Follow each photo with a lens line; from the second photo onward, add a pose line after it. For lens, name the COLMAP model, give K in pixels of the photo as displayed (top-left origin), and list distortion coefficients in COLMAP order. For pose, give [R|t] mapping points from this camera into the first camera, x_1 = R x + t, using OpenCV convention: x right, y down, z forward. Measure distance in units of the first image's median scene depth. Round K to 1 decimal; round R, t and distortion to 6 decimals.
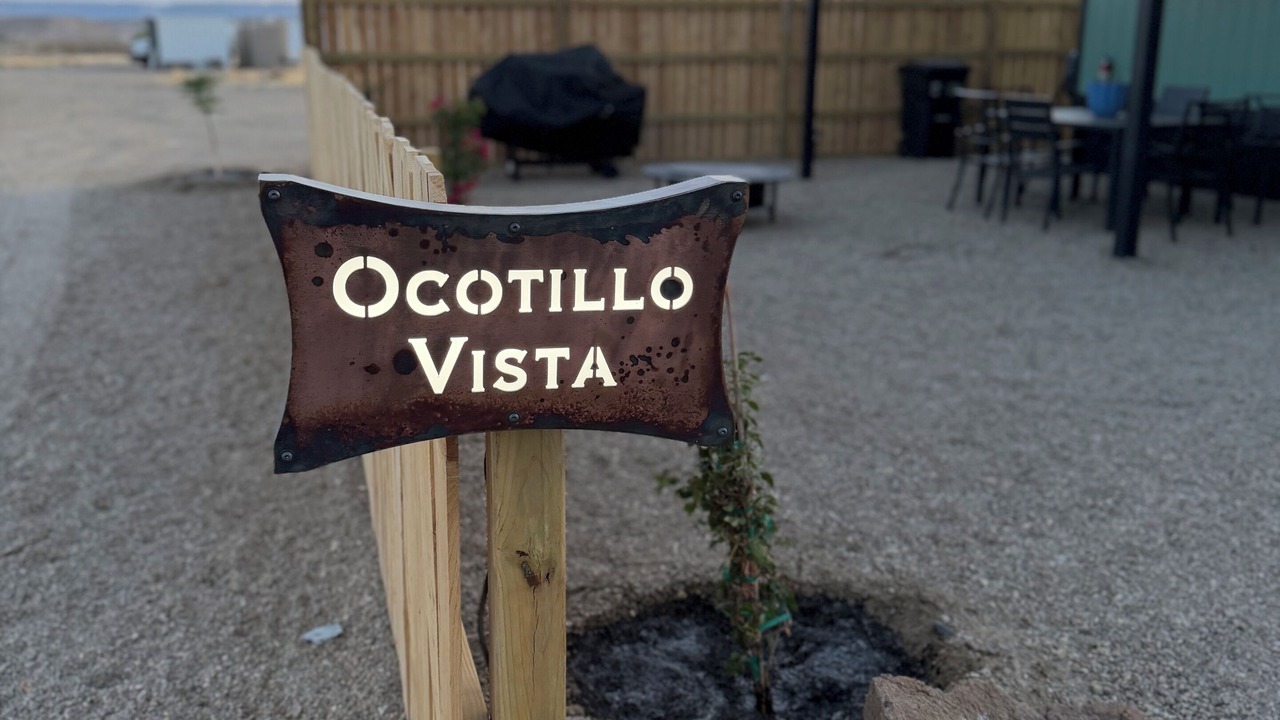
lens RADIAL K [[1191.0, 0, 640.0], [0, 1191.0, 360.0], [0, 0, 1]] dist [0.146470, -0.309025]
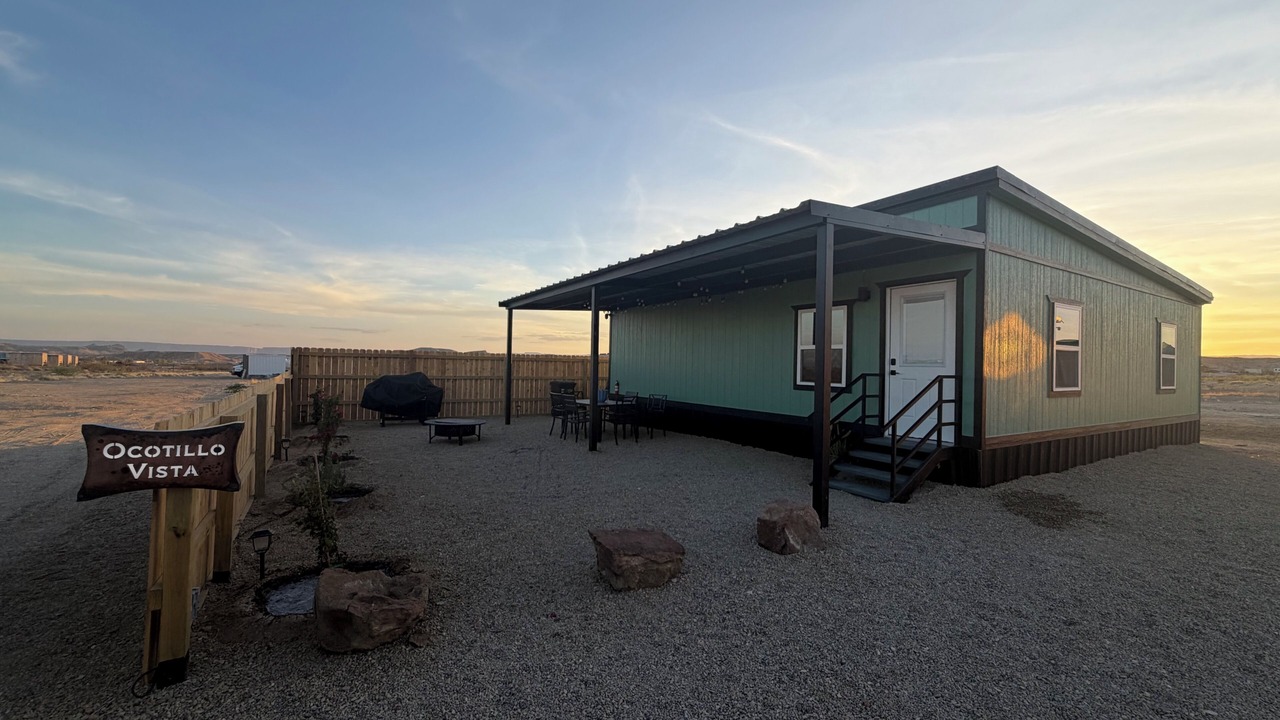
lens RADIAL K [[508.4, 0, 640.0], [0, 508.4, 360.0], [0, 0, 1]] dist [0.001471, 0.000070]
pose [[0.961296, 0.021827, 0.274651, 0.906534], [0.053943, 0.962654, -0.265305, 0.177561], [-0.270184, 0.269852, 0.924219, -1.028593]]
